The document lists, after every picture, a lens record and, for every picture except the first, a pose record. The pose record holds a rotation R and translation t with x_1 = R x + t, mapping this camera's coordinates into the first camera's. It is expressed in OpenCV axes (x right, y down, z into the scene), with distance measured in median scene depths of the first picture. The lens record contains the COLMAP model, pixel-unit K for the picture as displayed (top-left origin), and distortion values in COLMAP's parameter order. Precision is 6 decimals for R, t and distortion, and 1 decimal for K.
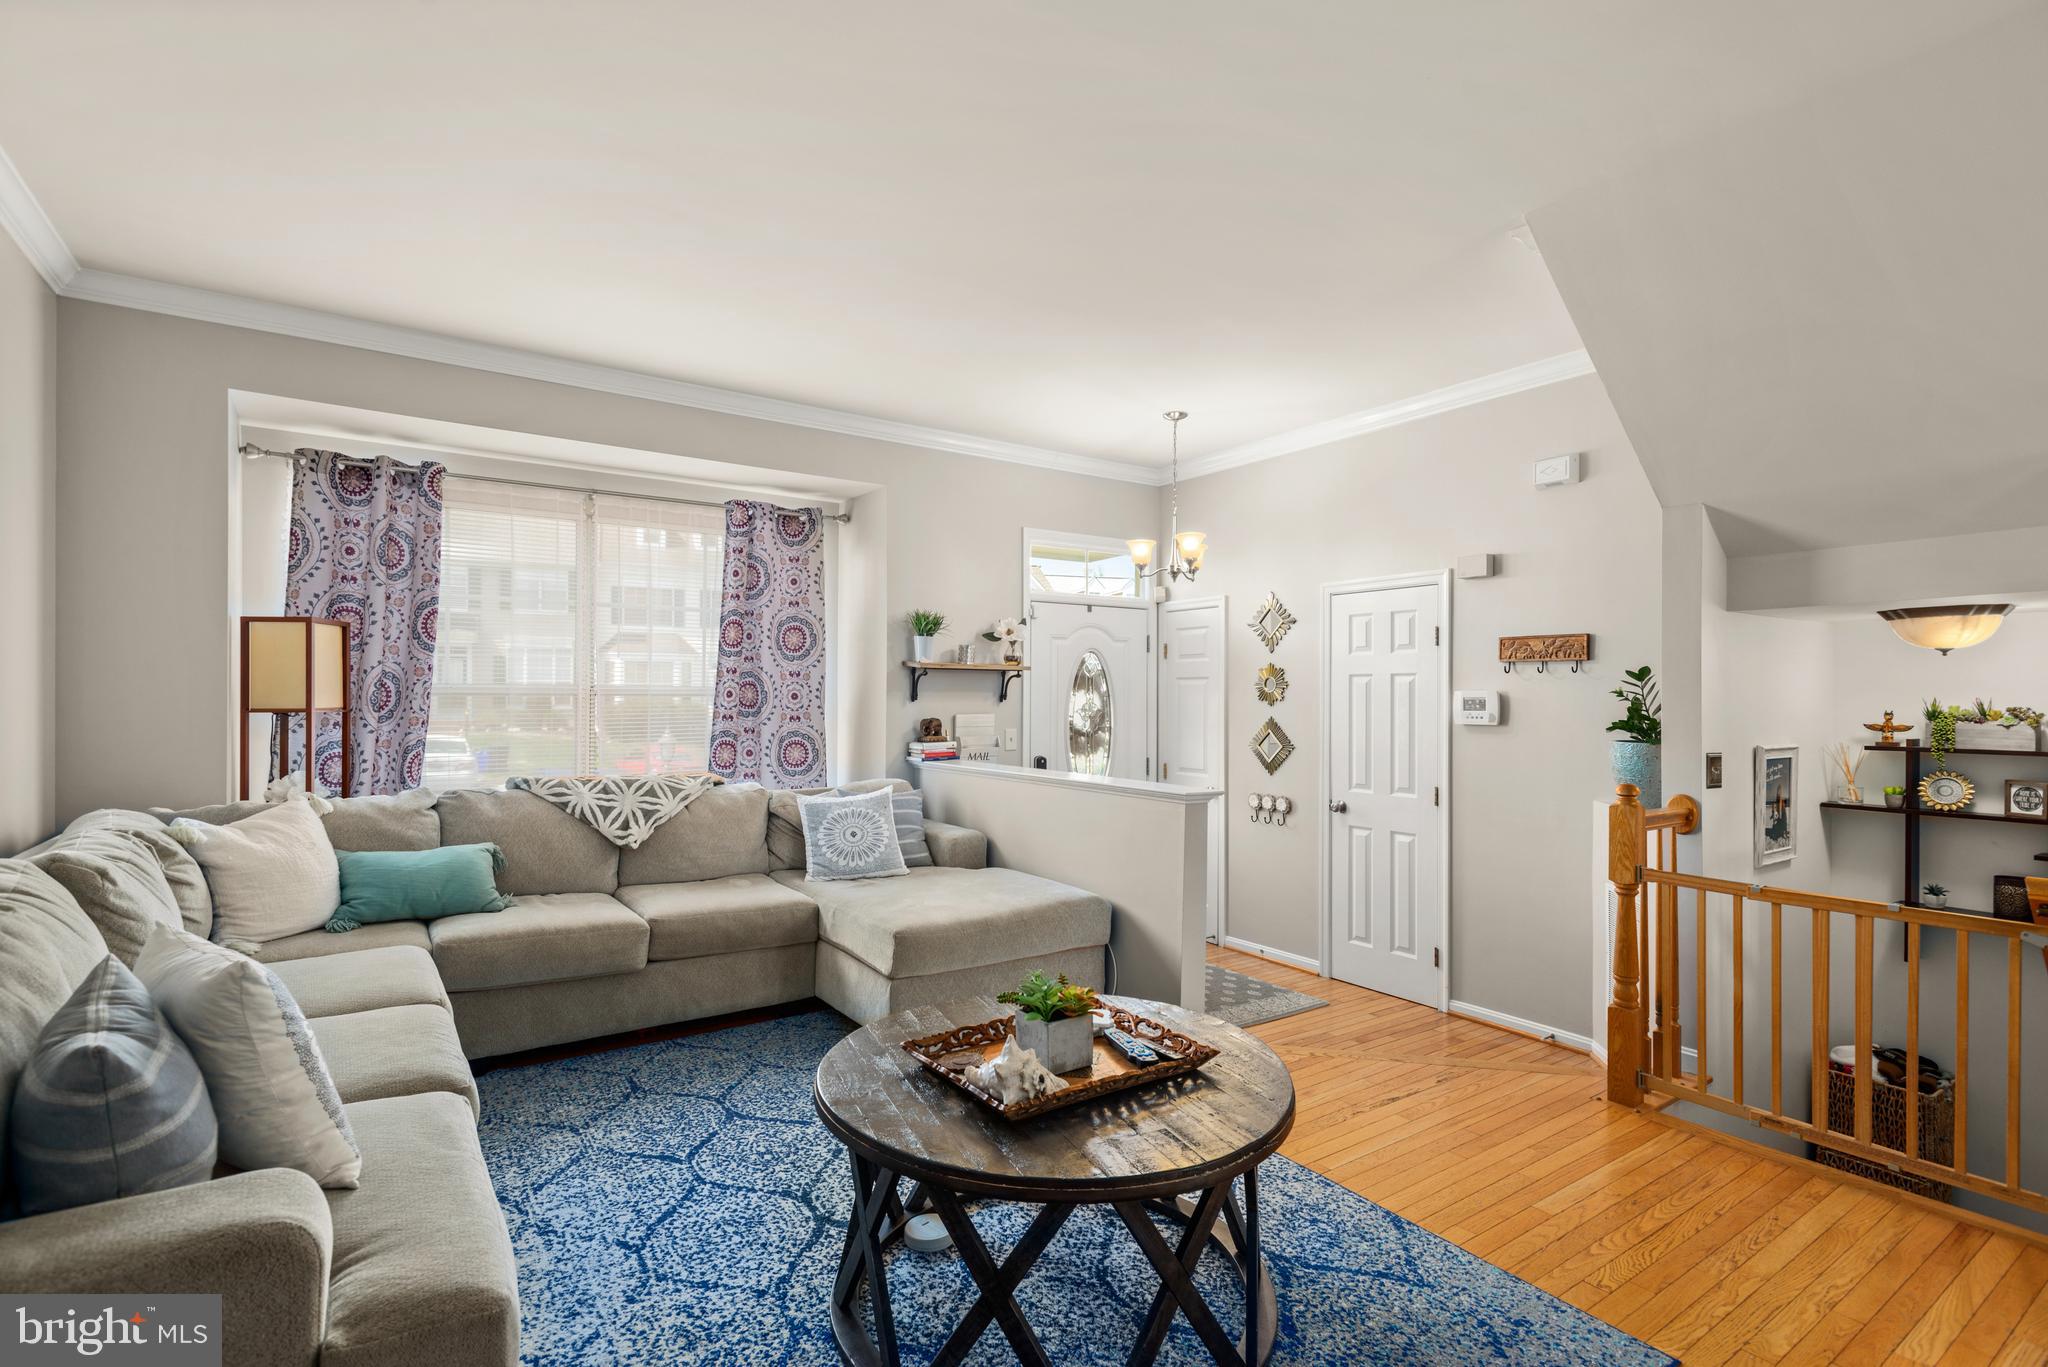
lens RADIAL K [[967.0, 0, 1025.3], [0, 967.0, 704.1], [0, 0, 1]] dist [0.025811, -0.008172]
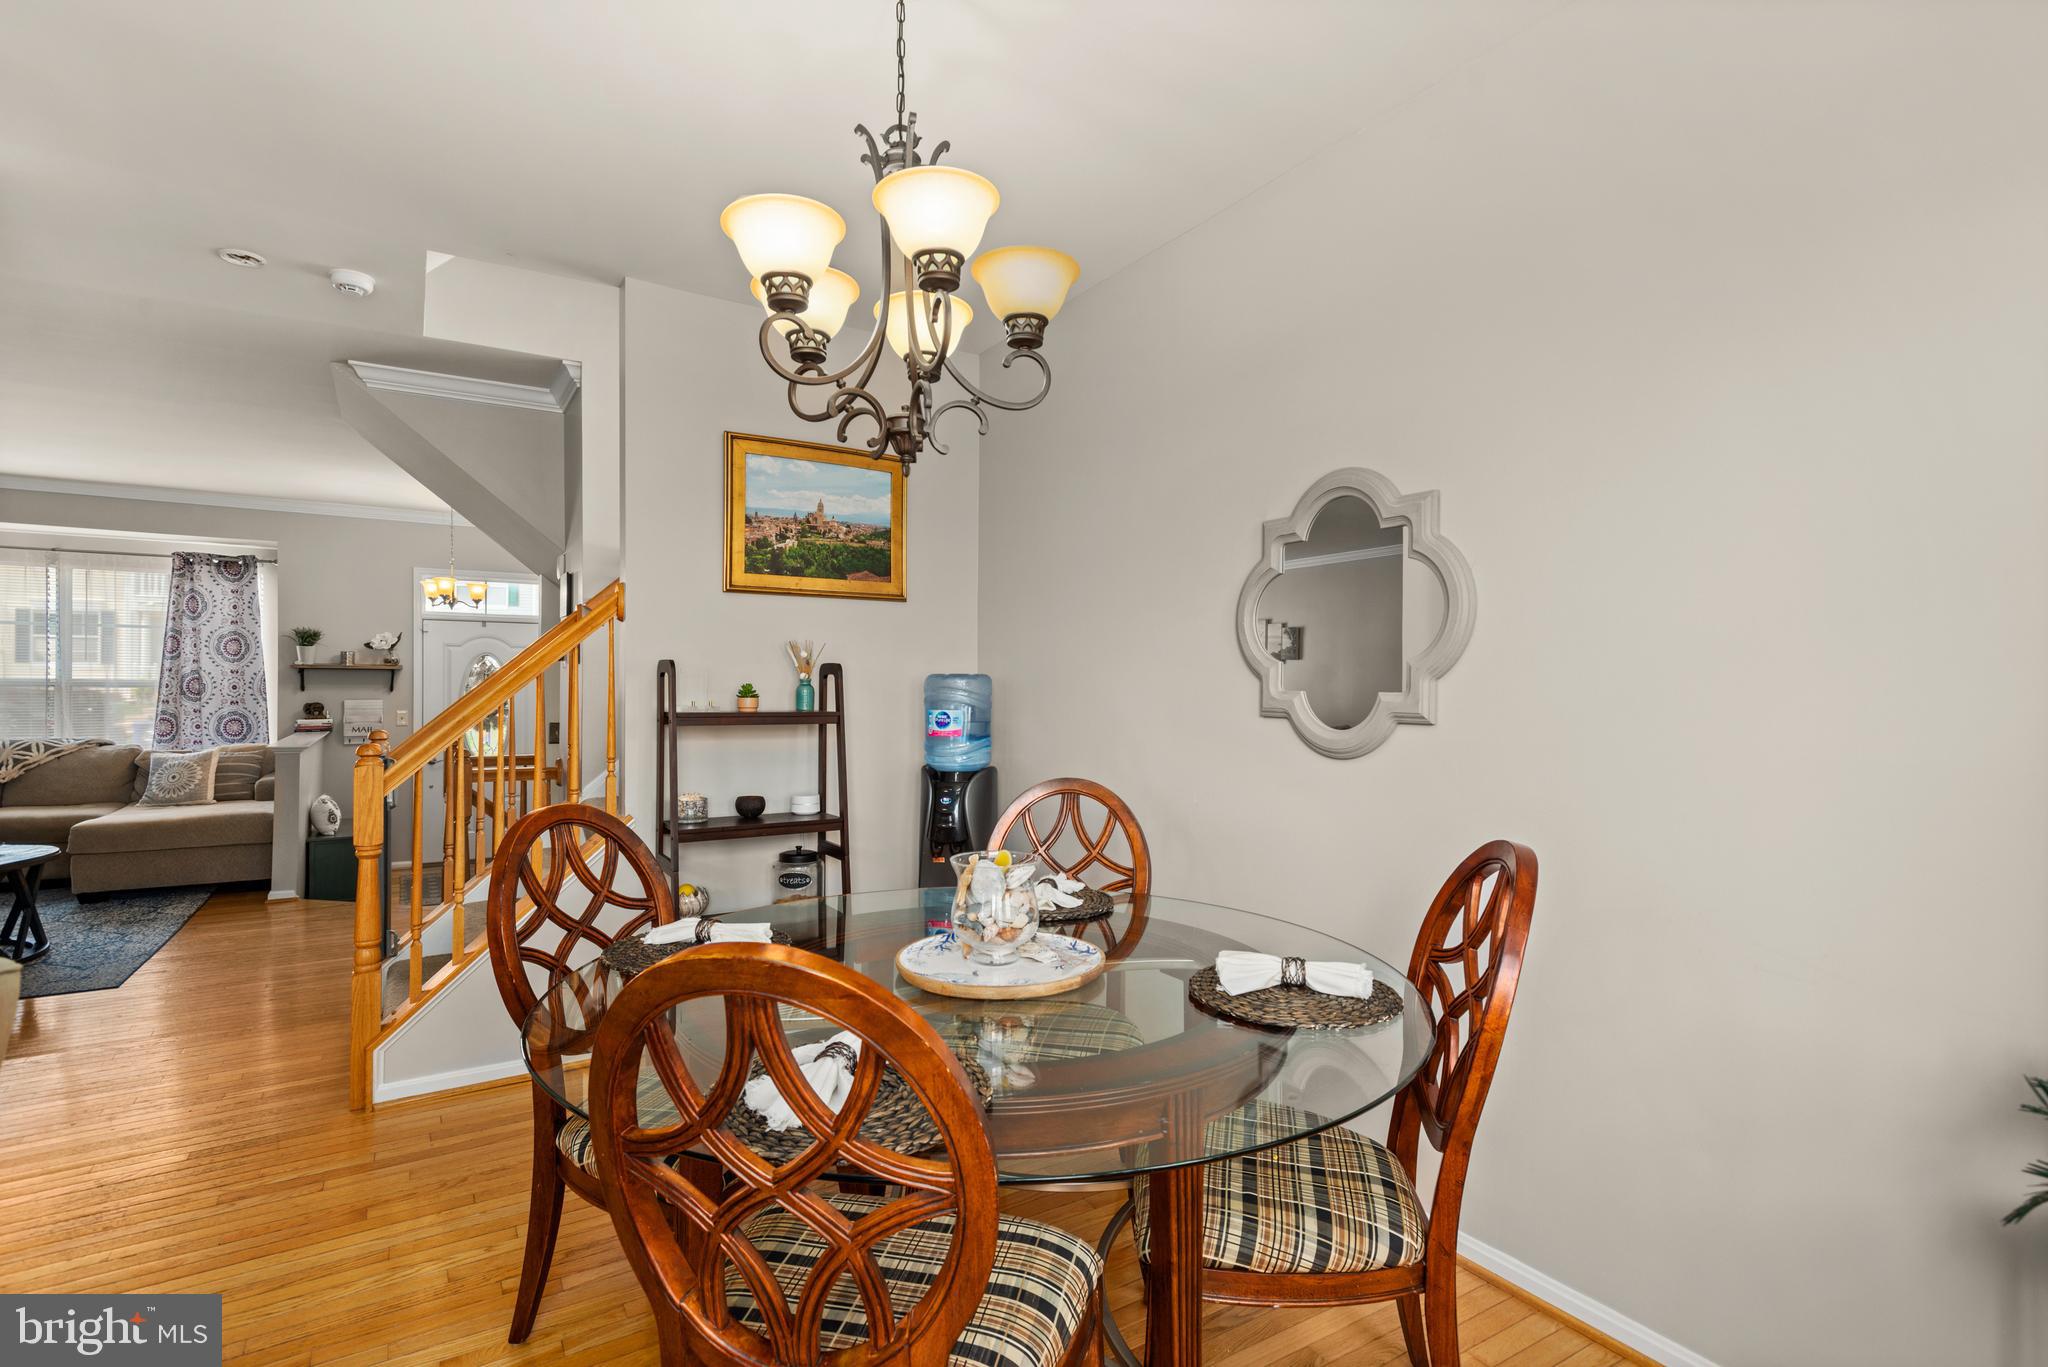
lens RADIAL K [[972.4, 0, 1027.9], [0, 972.4, 692.4], [0, 0, 1]] dist [0.022340, -0.008100]
pose [[0.999181, 0.001691, -0.040436, 1.023021], [-0.001844, 0.999991, -0.003736, 0.002969], [0.040429, 0.003807, 0.999175, -0.415641]]
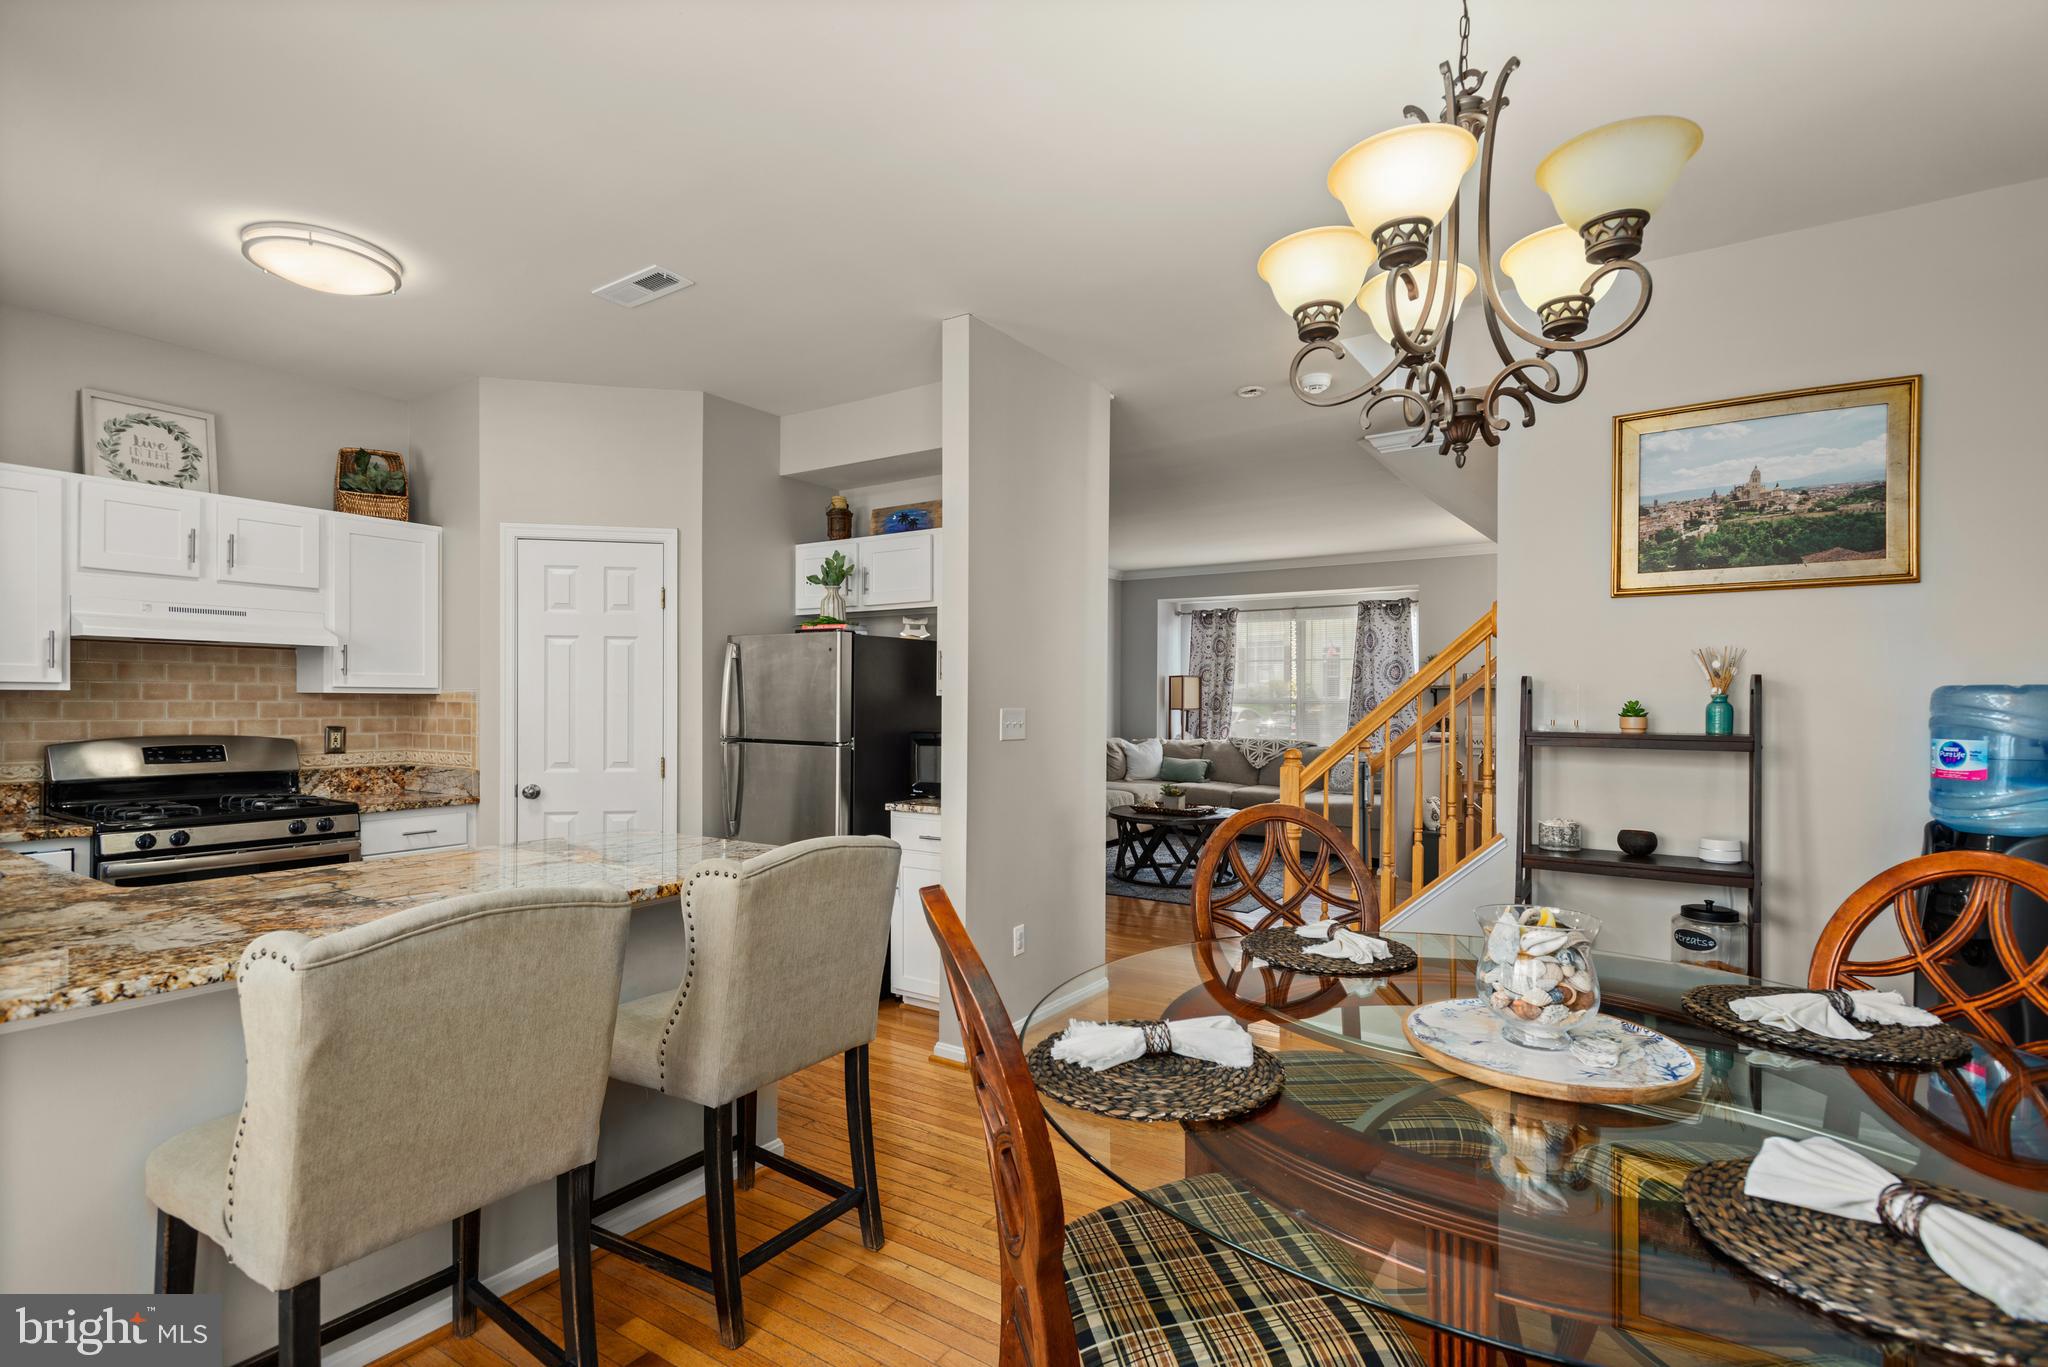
lens RADIAL K [[967.0, 0, 1025.3], [0, 967.0, 704.1], [0, 0, 1]] dist [0.025811, -0.008172]
pose [[0.370646, 0.001900, -0.928772, 1.209741], [-0.009855, 0.999950, -0.001887, 0.001466], [0.928722, 0.009853, 0.370646, -0.308005]]
